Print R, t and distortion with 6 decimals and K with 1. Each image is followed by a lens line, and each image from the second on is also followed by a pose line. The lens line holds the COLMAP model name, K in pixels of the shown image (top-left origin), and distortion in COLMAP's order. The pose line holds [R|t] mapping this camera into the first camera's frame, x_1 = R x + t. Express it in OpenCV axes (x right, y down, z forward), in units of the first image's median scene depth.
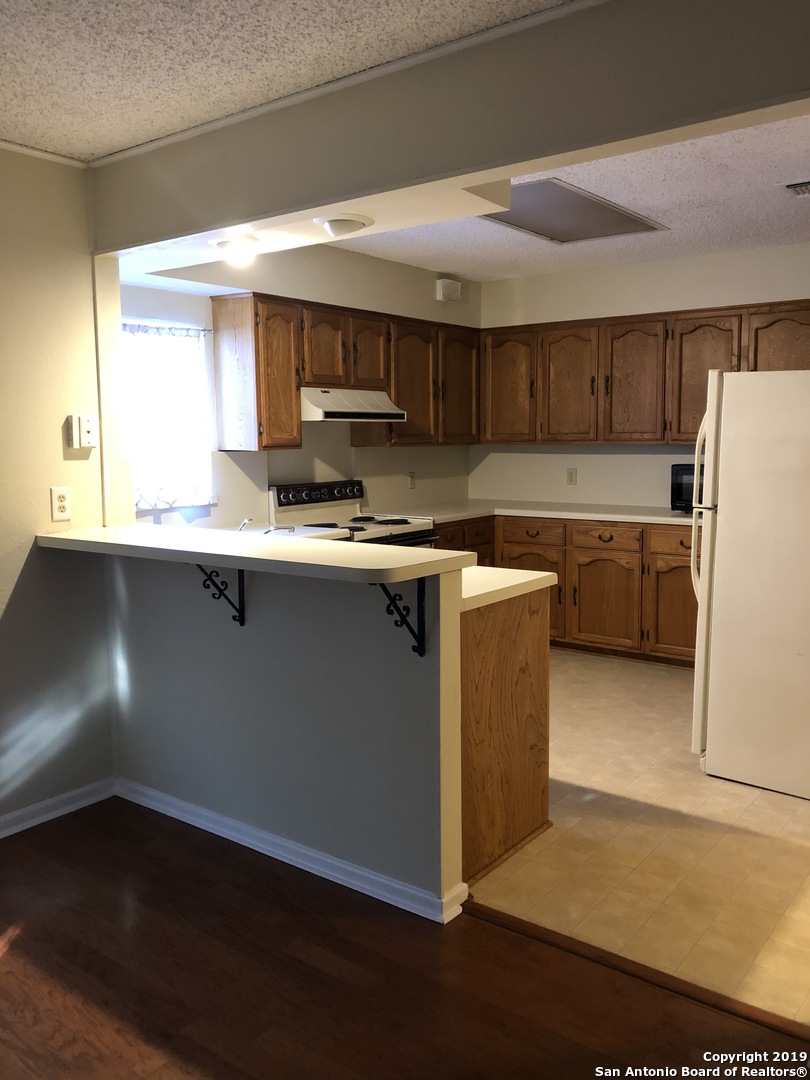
lens RADIAL K [[886.8, 0, 393.5], [0, 886.8, 538.9], [0, 0, 1]] dist [0.040637, -0.048021]
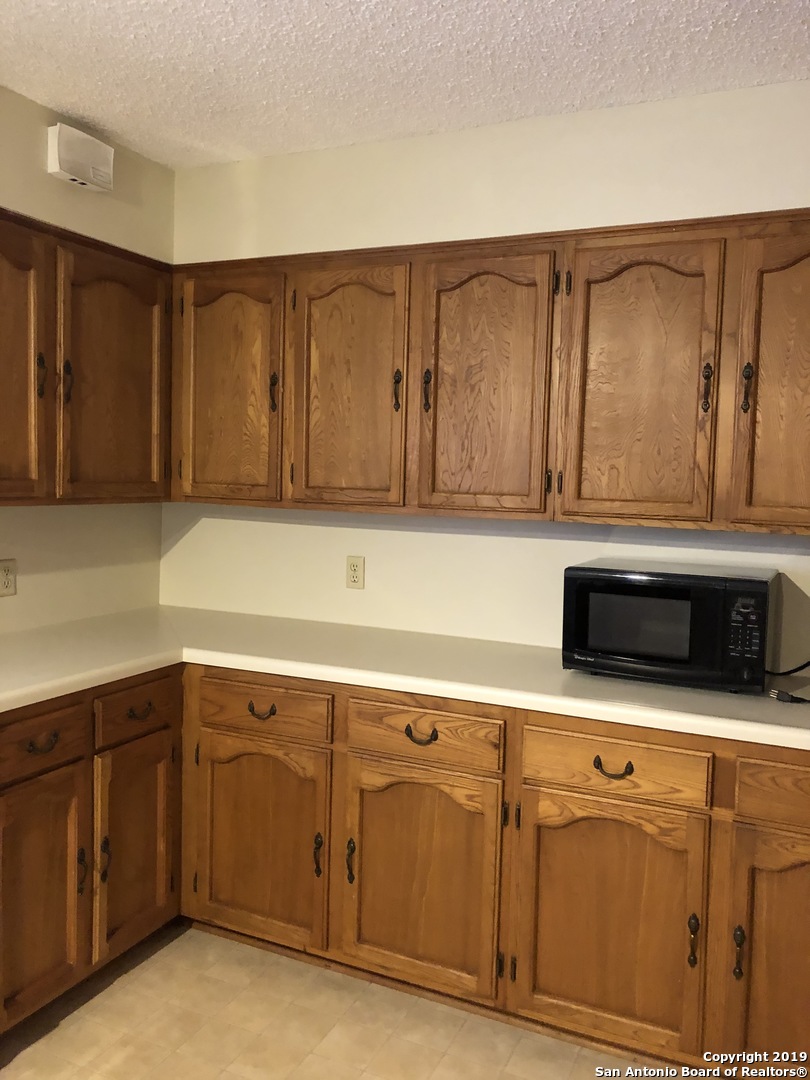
lens RADIAL K [[886.8, 0, 406.5], [0, 886.8, 524.5], [0, 0, 1]] dist [0.040637, -0.048021]
pose [[0.974485, 0.025328, 0.223018, 0.133130], [-0.012066, 0.998088, -0.060626, -0.077046], [-0.224127, 0.056388, 0.972927, 0.577129]]
